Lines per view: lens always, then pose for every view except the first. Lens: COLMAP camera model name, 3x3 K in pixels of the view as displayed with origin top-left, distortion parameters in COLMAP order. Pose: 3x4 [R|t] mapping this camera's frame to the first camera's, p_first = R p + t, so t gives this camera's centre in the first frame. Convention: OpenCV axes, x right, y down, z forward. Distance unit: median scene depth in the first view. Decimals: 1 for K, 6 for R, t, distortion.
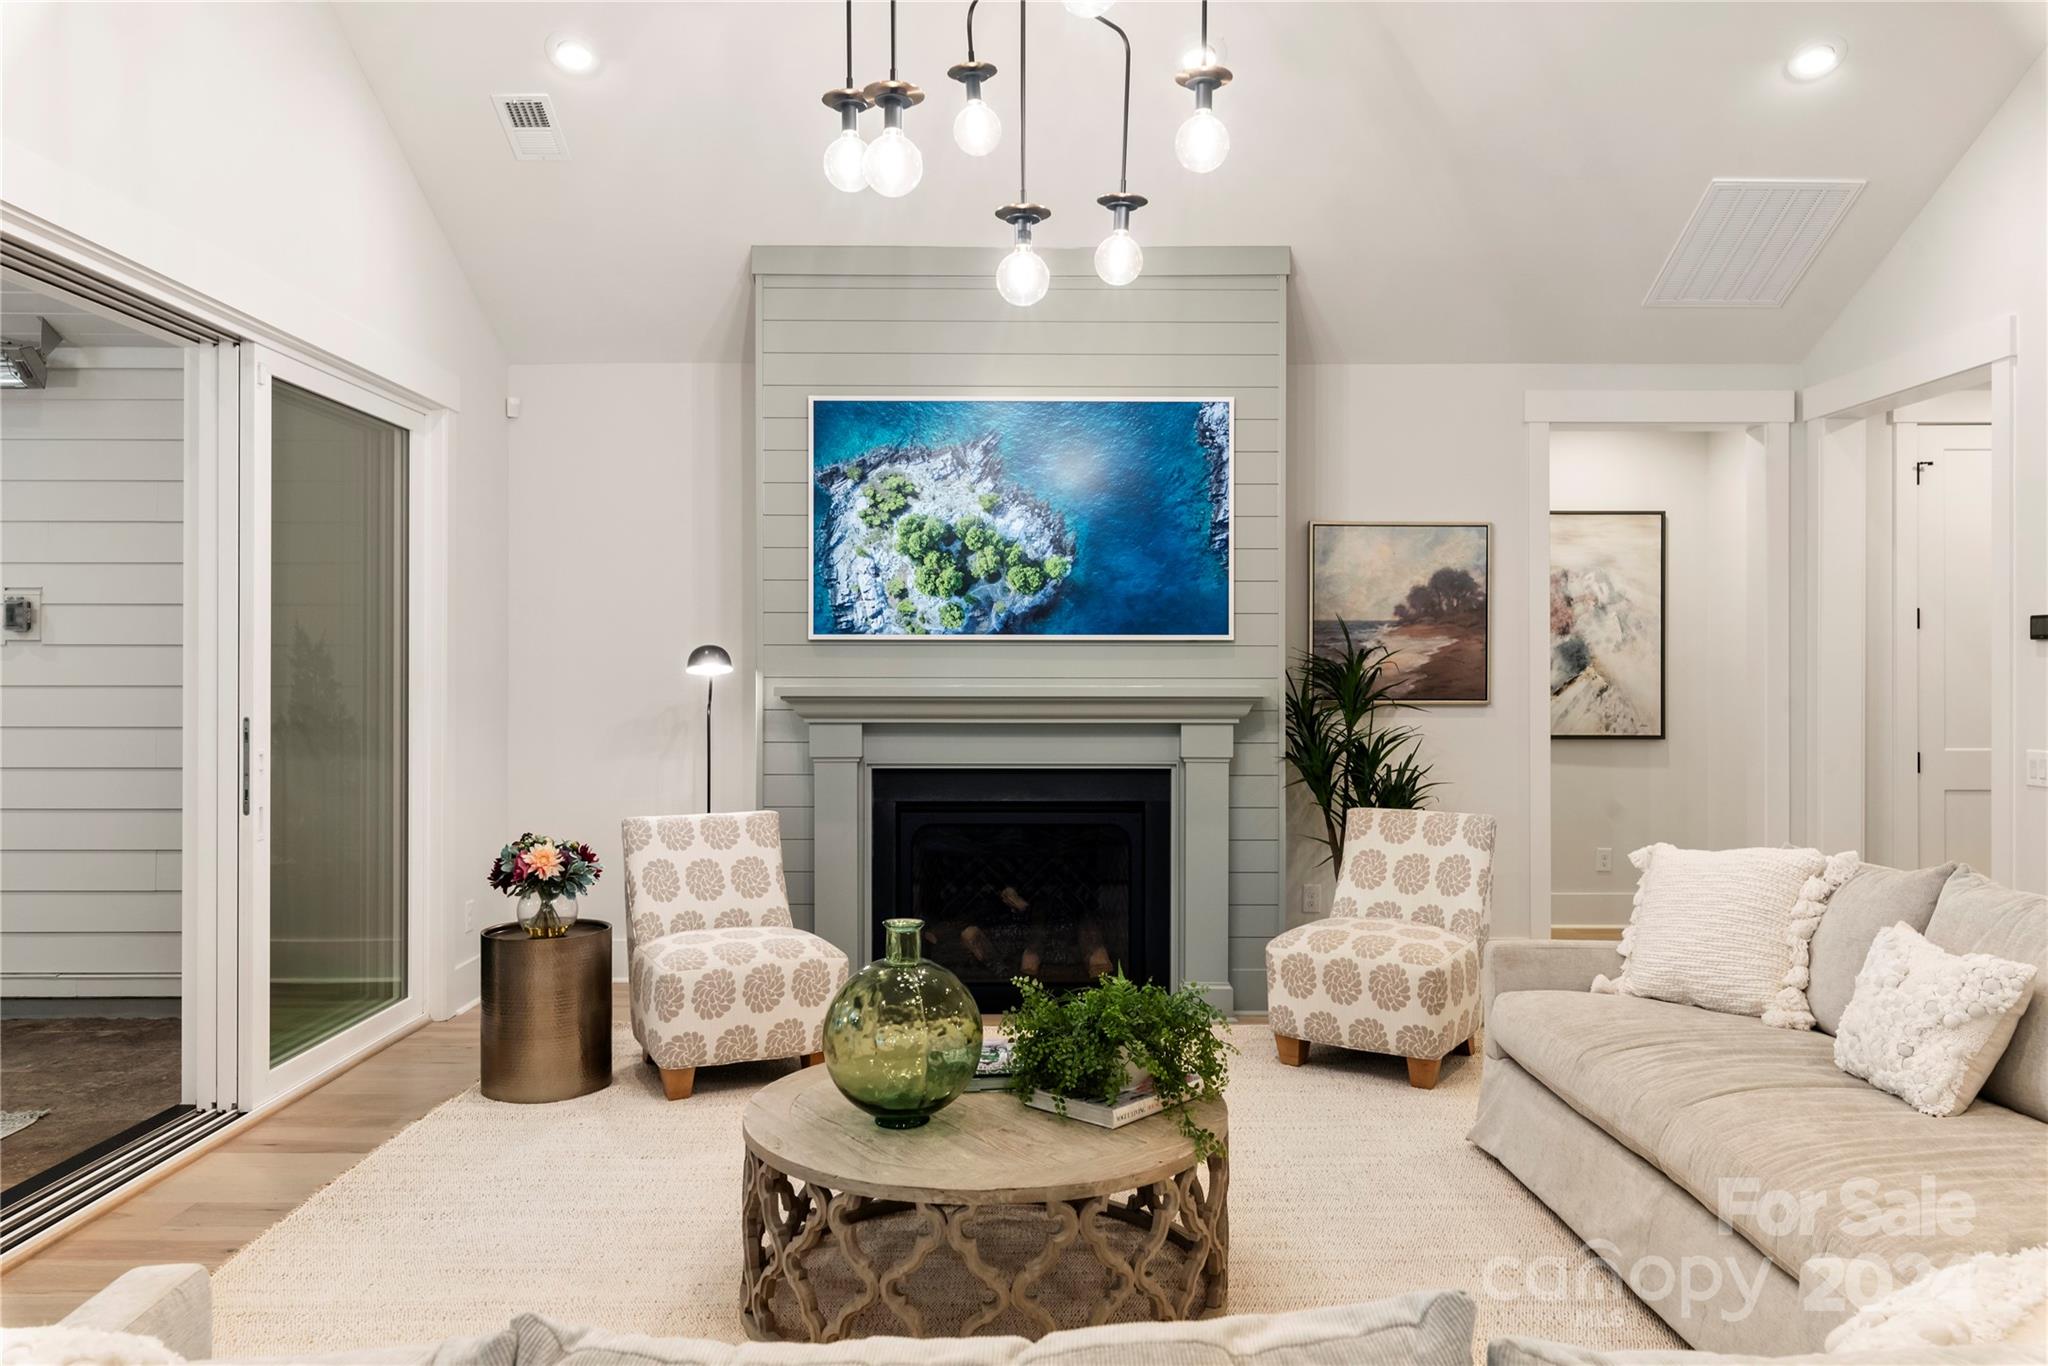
lens RADIAL K [[1464.4, 0, 1025.6], [0, 1464.4, 683.0], [0, 0, 1]] dist [0.007682, 0.002826]
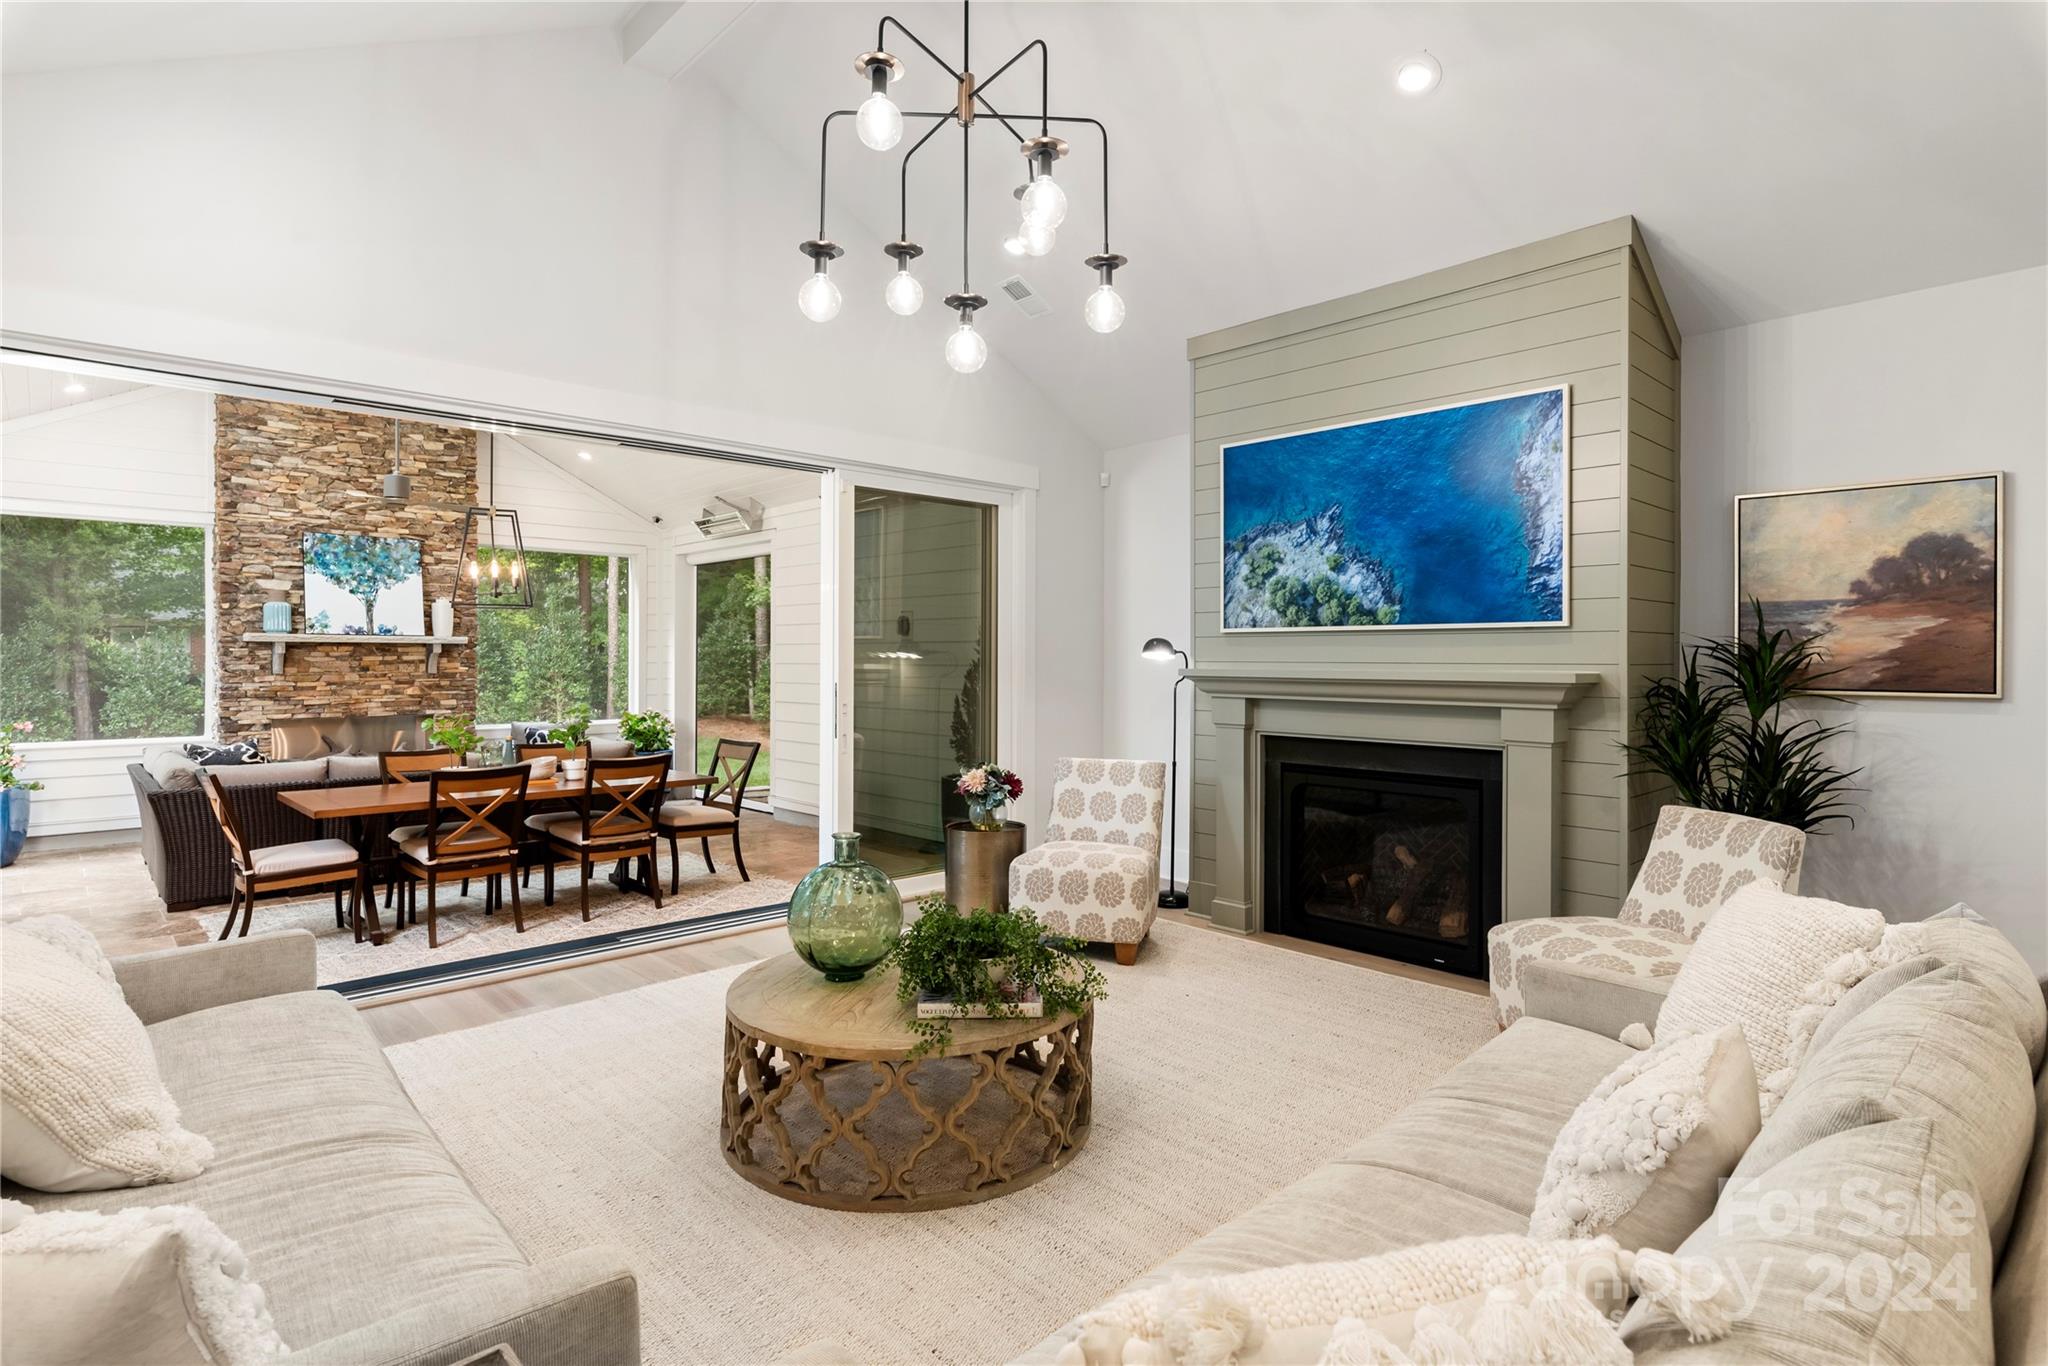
lens RADIAL K [[1041.8, 0, 1024.0], [0, 1041.8, 665.9], [0, 0, 1]] dist [0.003949, 0.000241]
pose [[0.675586, 0.005946, -0.737257, 0.390638], [-0.007556, 0.999971, 0.001141, -0.000119], [0.737243, 0.004800, 0.675611, 0.230720]]
